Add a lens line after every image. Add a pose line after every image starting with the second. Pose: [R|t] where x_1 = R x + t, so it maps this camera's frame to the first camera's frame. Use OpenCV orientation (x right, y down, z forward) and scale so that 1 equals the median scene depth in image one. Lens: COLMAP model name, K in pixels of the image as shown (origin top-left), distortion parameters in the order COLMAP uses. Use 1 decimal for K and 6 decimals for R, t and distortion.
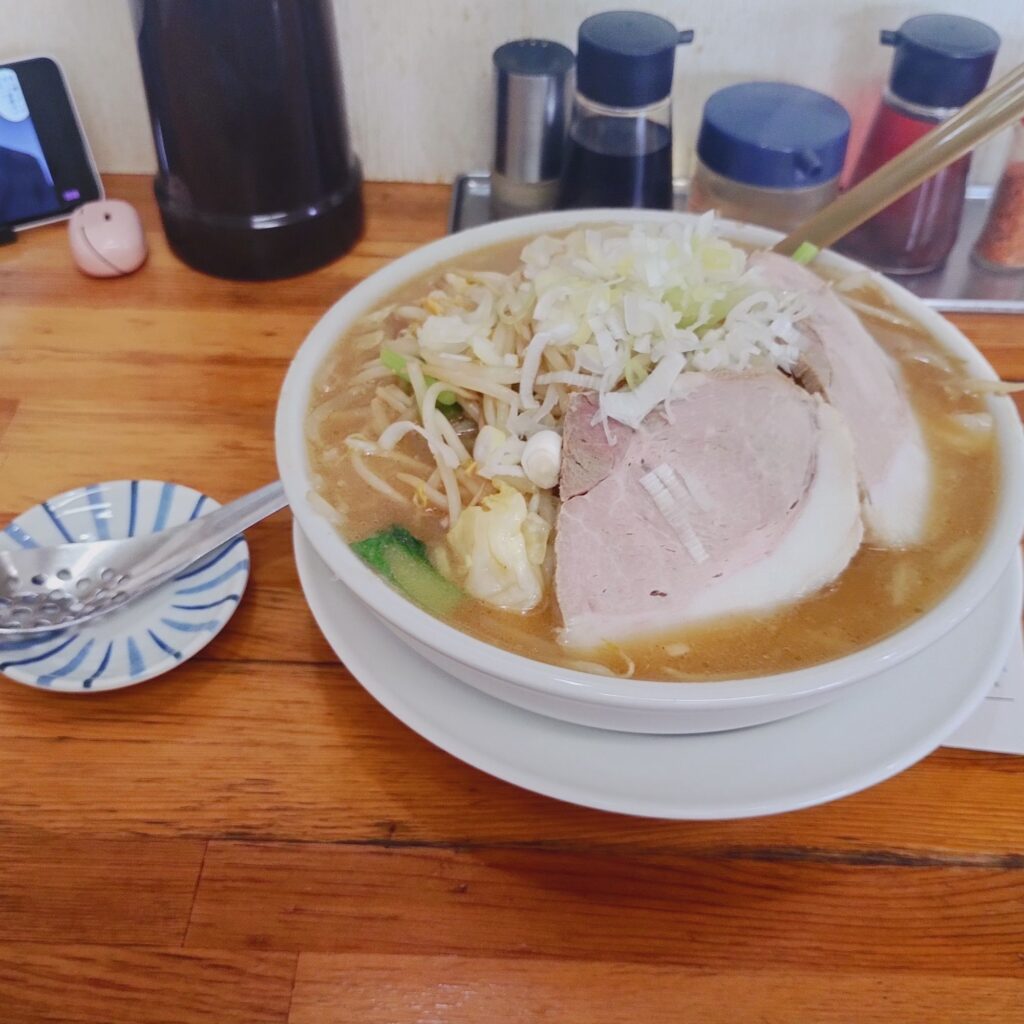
lens RADIAL K [[1131.0, 0, 512.7], [0, 1131.0, 510.0], [0, 0, 1]] dist [0.037016, -0.034789]
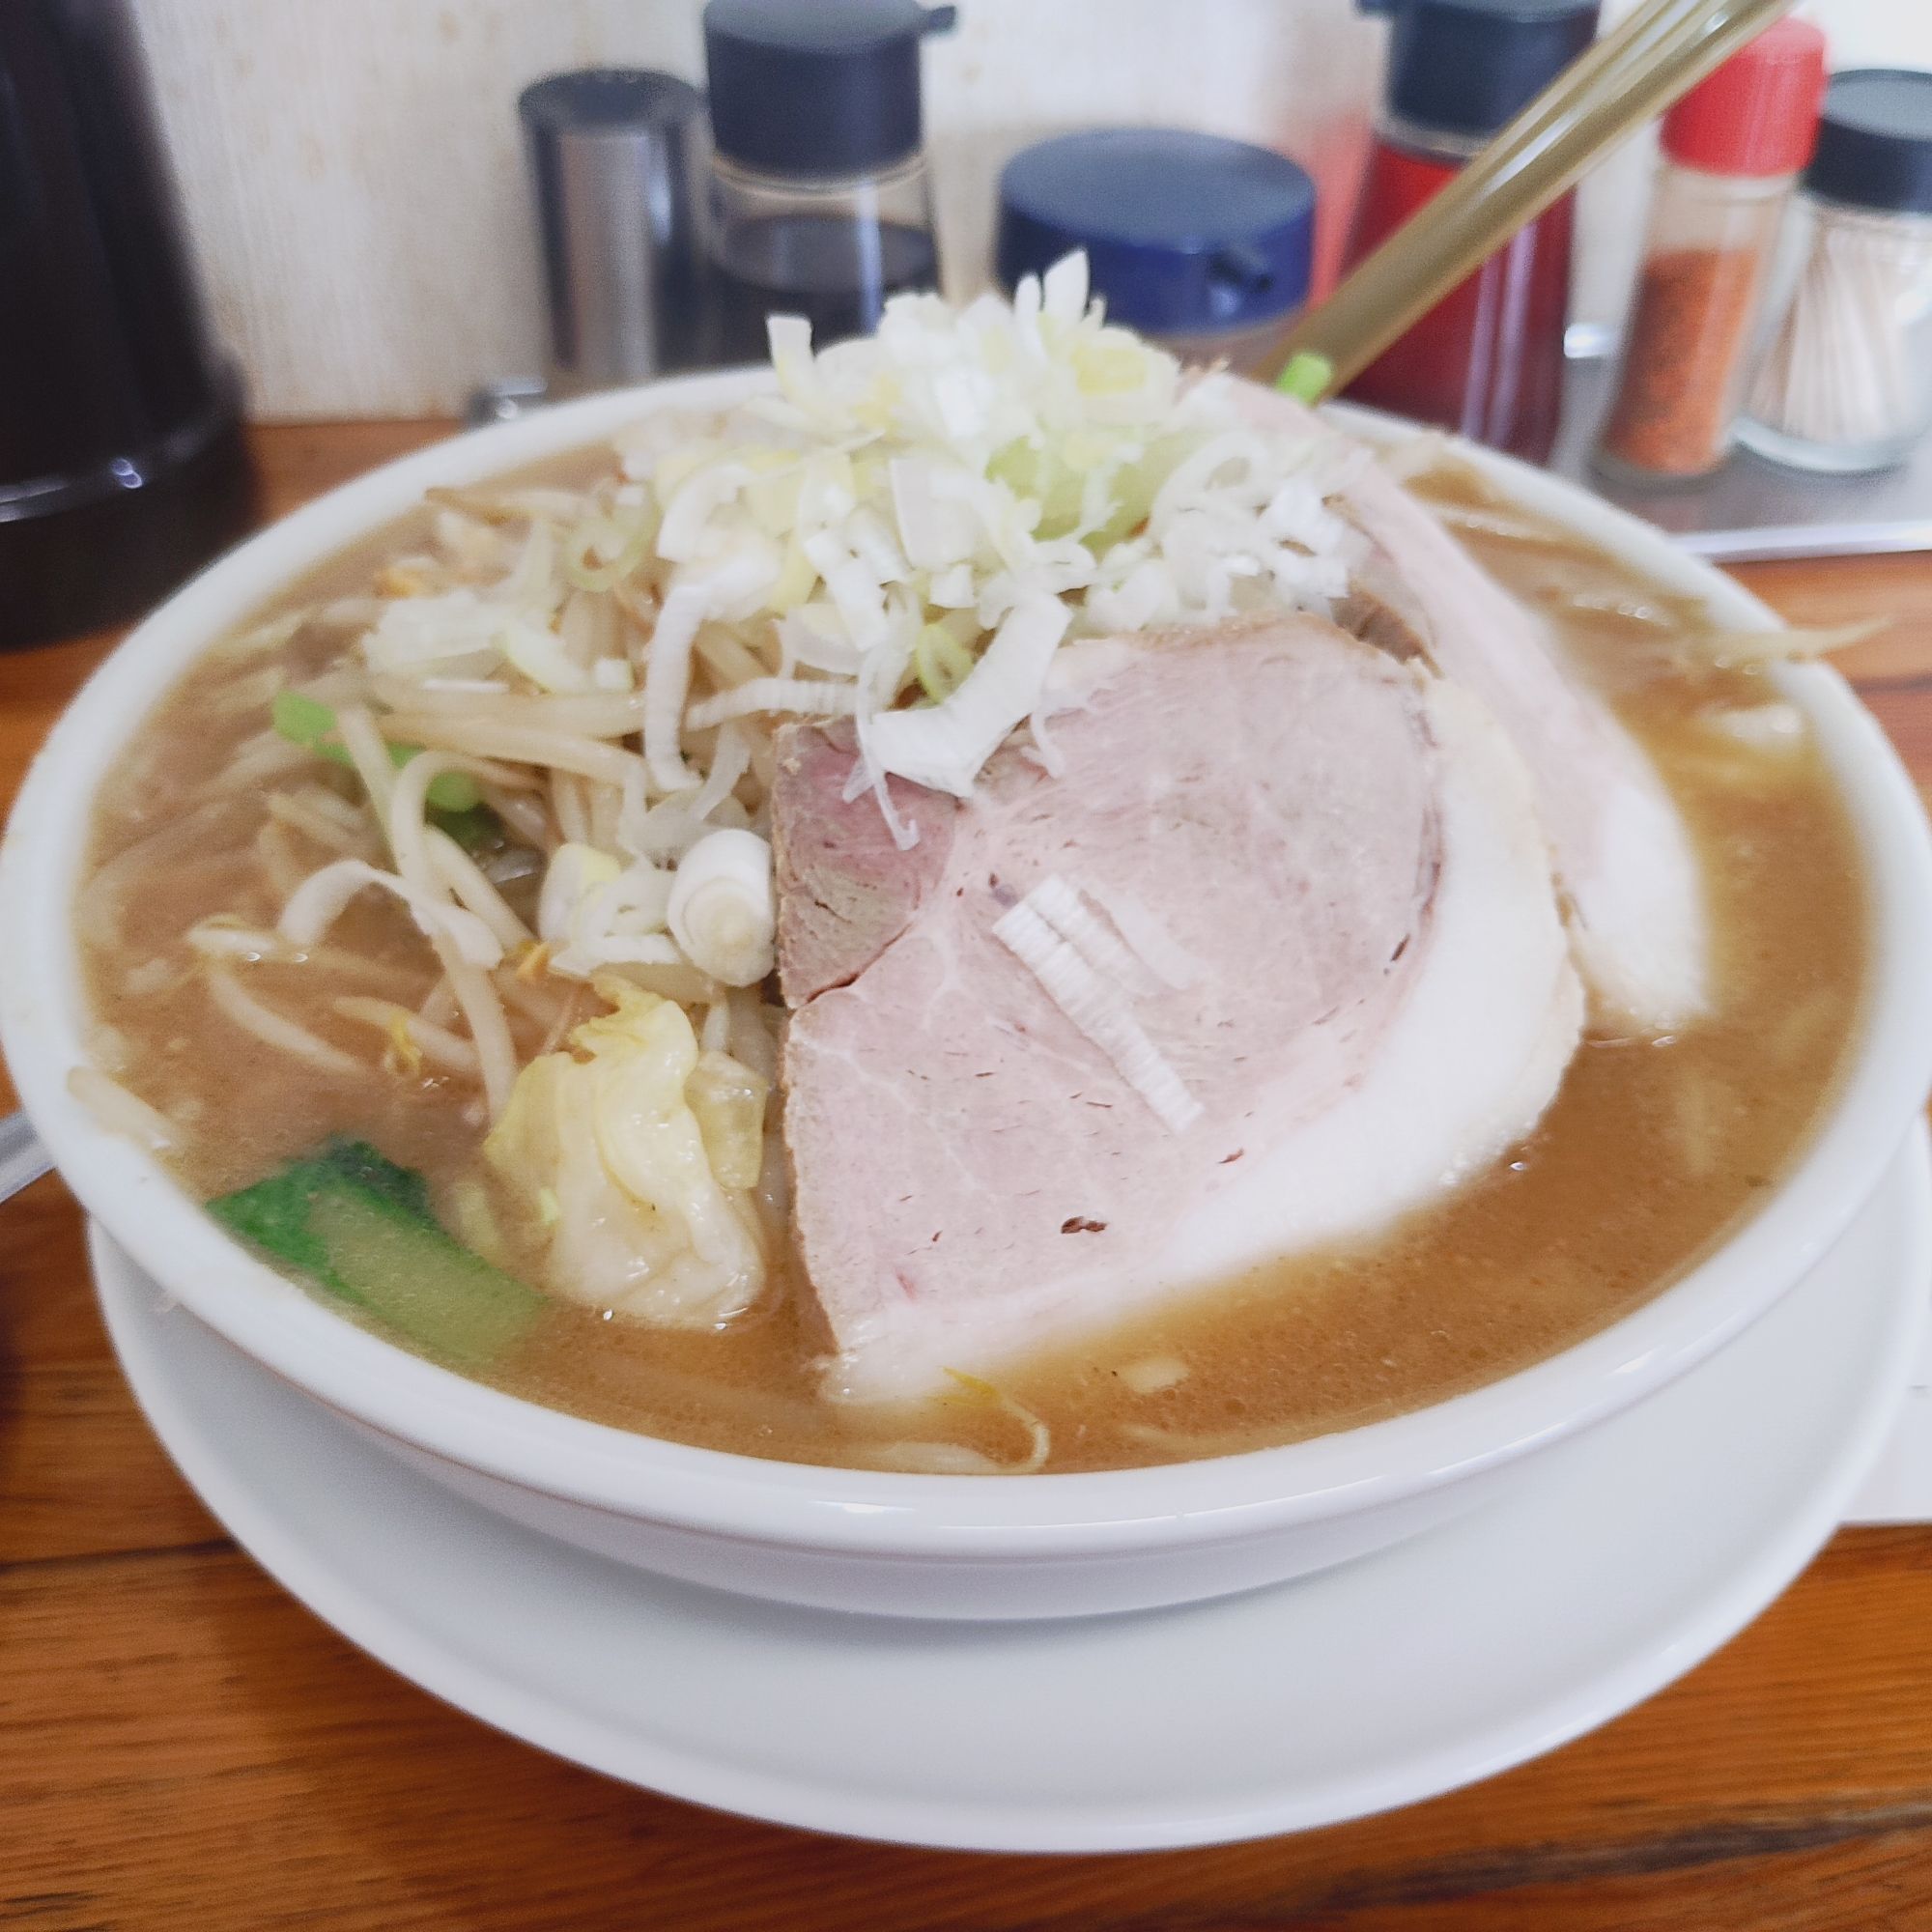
lens RADIAL K [[2203.4, 0, 969.3], [0, 2203.4, 969.0], [0, 0, 1]] dist [0.006748, -0.029643]
pose [[0.984654, -0.111946, 0.133881, 0.006515], [0.122448, 0.989791, -0.072938, 0.036255], [-0.124349, 0.088212, 0.988310, 0.274758]]
